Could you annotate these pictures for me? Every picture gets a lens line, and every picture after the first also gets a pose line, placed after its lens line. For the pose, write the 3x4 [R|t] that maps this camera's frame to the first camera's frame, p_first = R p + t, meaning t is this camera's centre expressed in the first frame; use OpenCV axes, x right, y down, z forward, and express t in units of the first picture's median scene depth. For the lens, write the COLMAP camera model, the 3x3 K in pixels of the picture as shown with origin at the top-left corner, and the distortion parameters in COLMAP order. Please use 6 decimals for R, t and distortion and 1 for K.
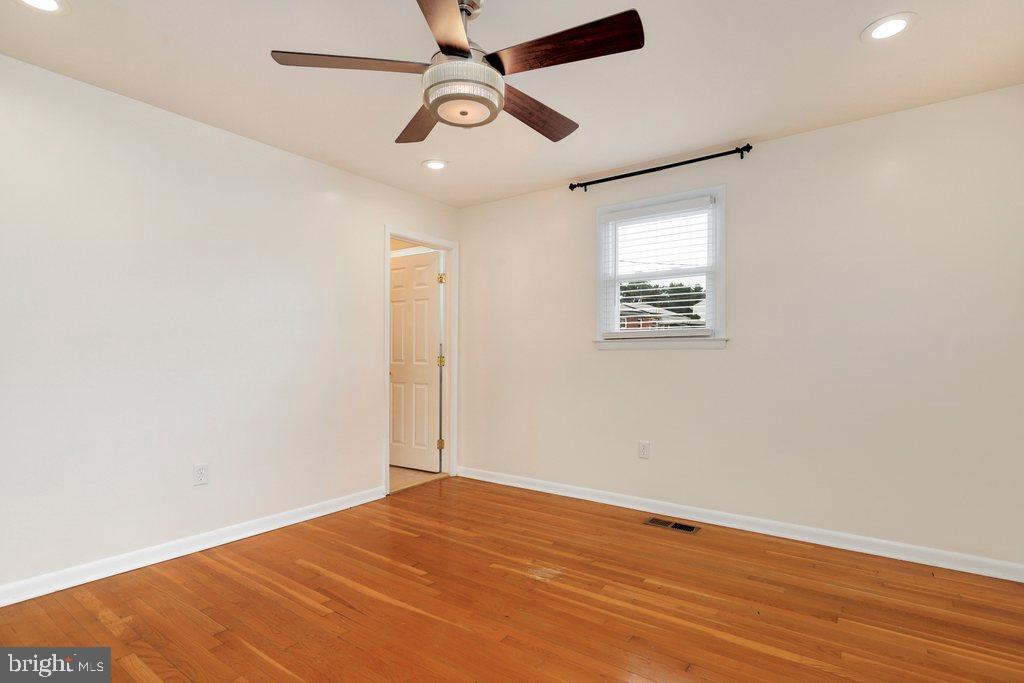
lens RADIAL K [[517.6, 0, 523.3], [0, 517.6, 353.0], [0, 0, 1]] dist [0.000194, -0.000234]
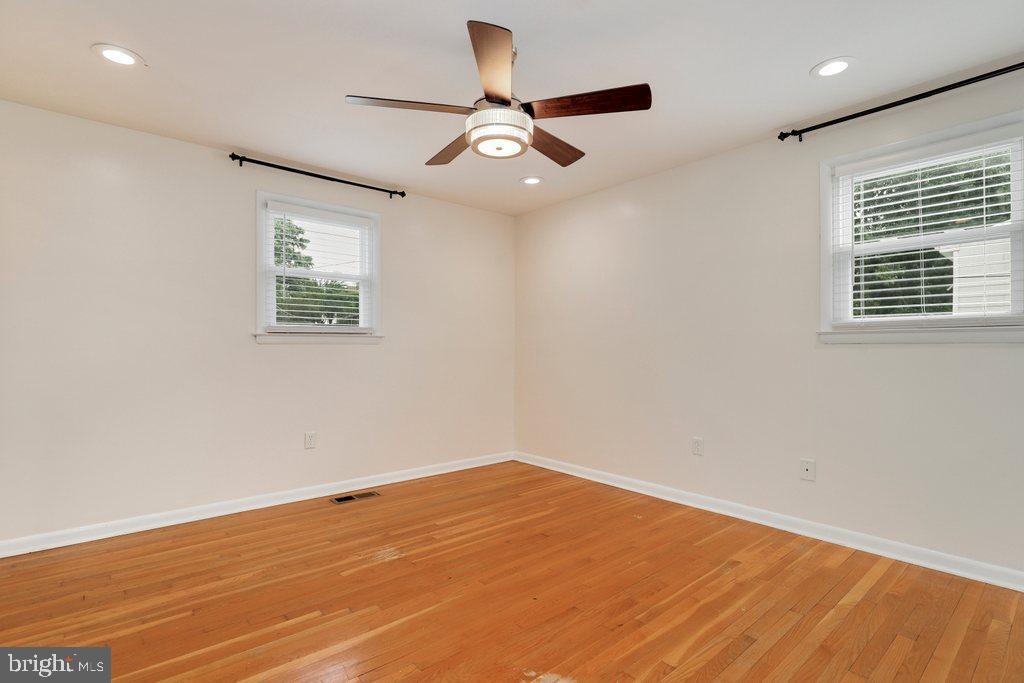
lens RADIAL K [[493.9, 0, 513.3], [0, 493.9, 344.8], [0, 0, 1]] dist [-0.000849, -0.000147]
pose [[0.239516, 0.004717, 0.970881, -0.835262], [0.000533, 0.999987, -0.004990, -0.000946], [-0.970892, 0.001713, 0.239510, 0.474212]]
